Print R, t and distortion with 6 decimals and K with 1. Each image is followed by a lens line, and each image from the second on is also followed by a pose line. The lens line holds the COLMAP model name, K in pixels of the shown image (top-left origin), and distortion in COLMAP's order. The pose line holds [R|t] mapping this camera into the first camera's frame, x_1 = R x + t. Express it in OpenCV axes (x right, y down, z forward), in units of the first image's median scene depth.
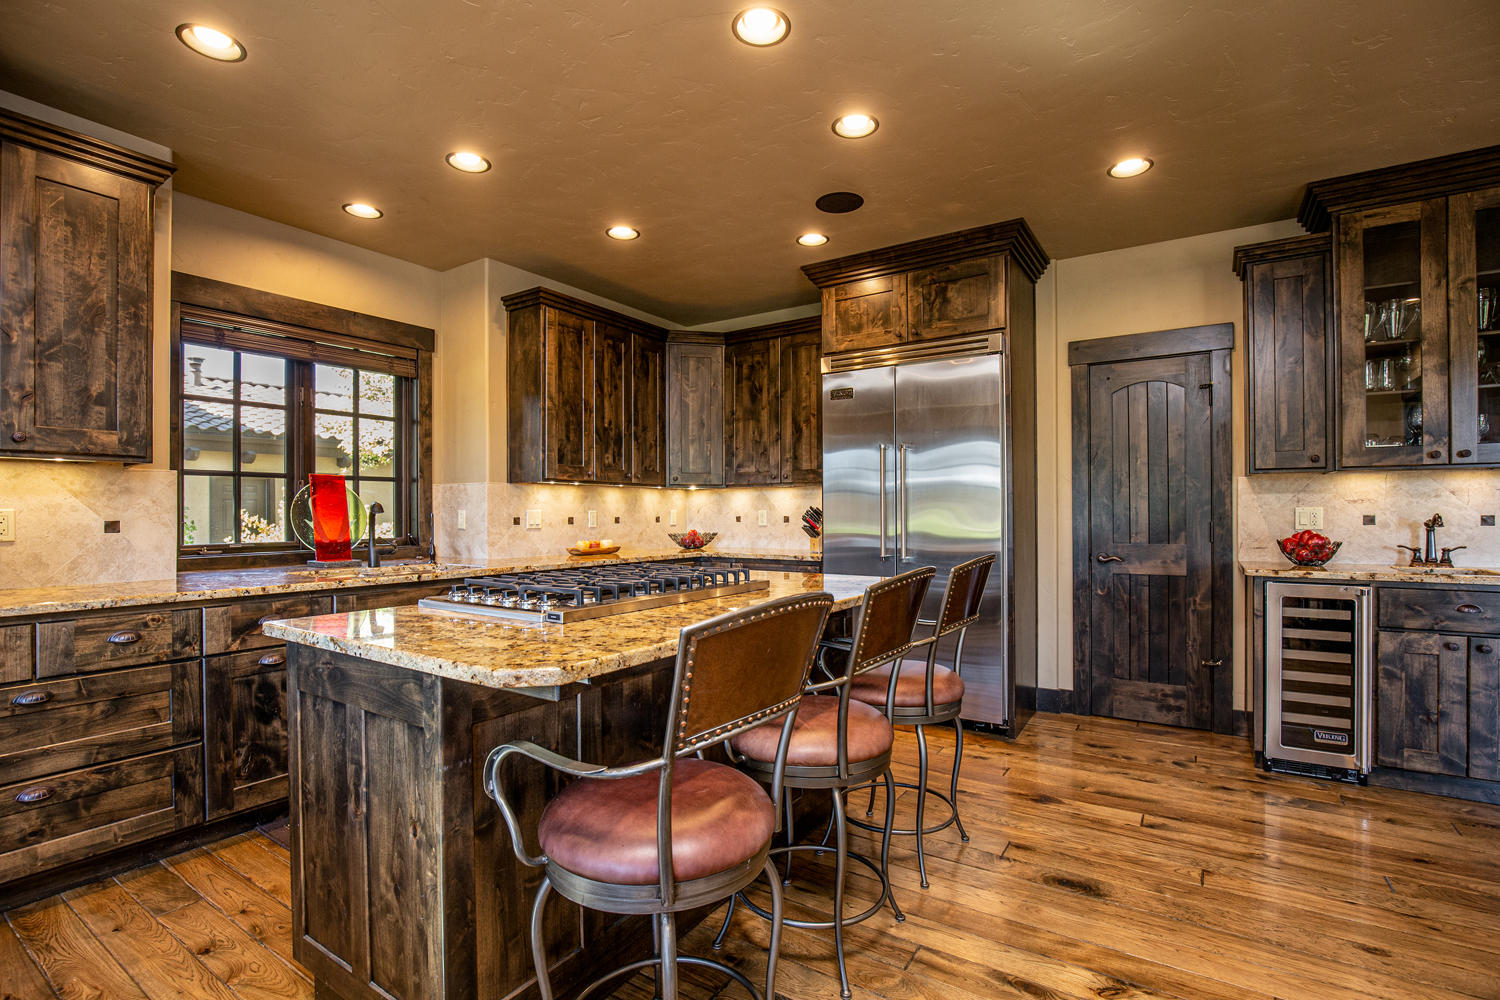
lens RADIAL K [[692.4, 0, 757.3], [0, 692.4, 508.1], [0, 0, 1]] dist [-0.027803, 0.002835]
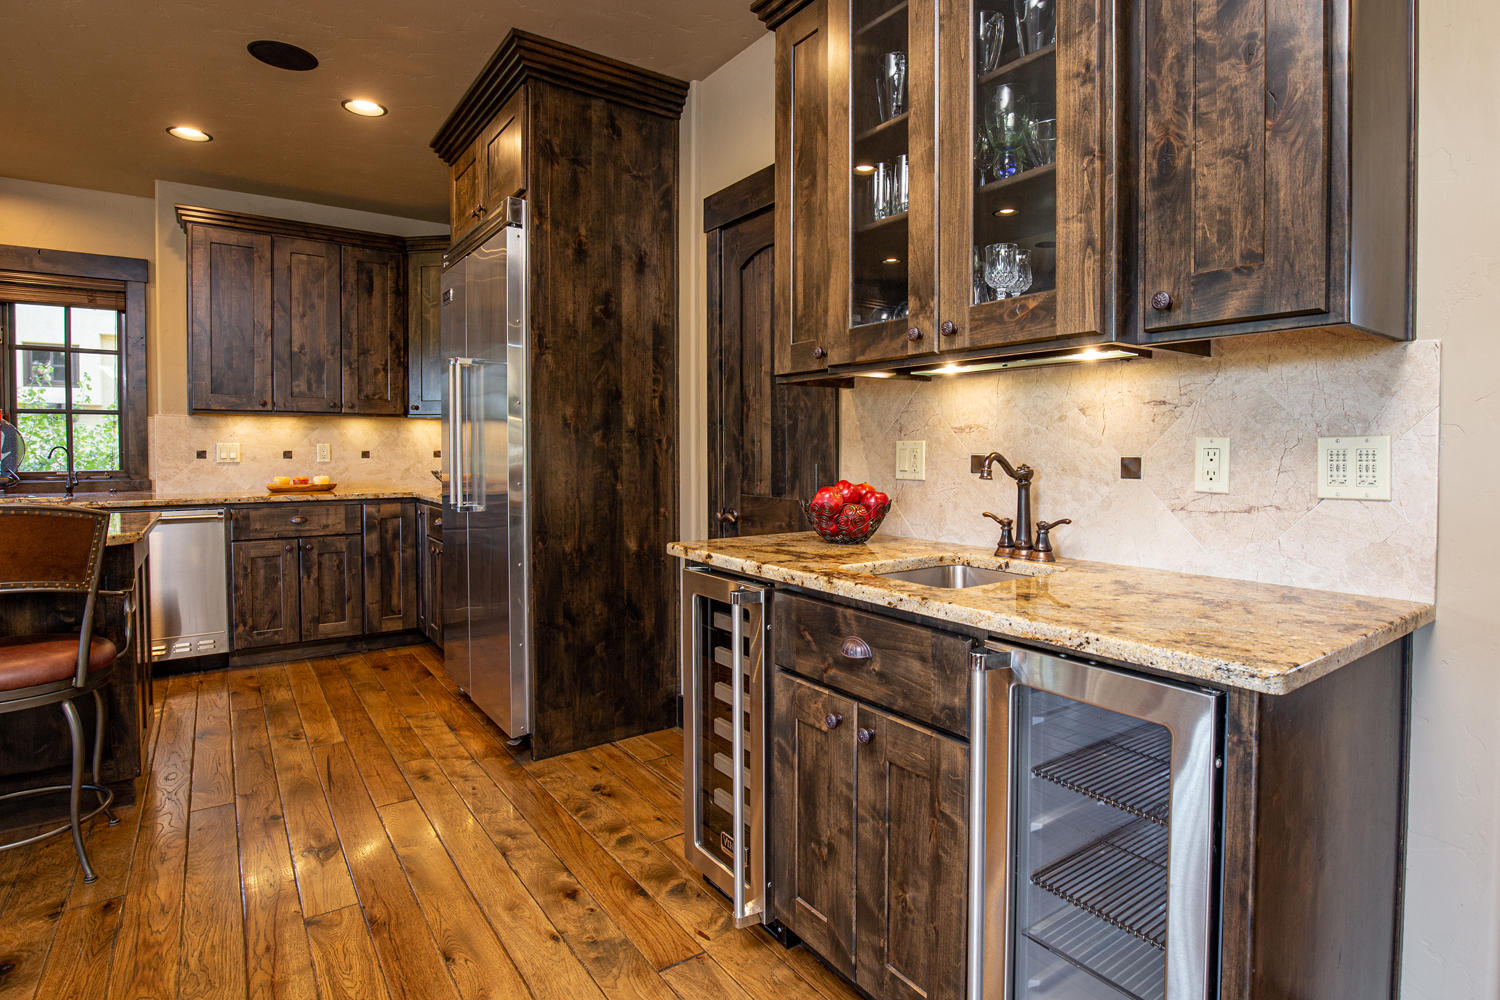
lens RADIAL K [[772.0, 0, 790.7], [0, 772.0, 466.2], [0, 0, 1]] dist [-0.019628, 0.001155]
pose [[0.935728, 0.012323, -0.352508, 0.806619], [-0.000774, 0.999459, 0.032883, -0.000554], [0.352722, -0.030497, 0.935231, 0.309978]]
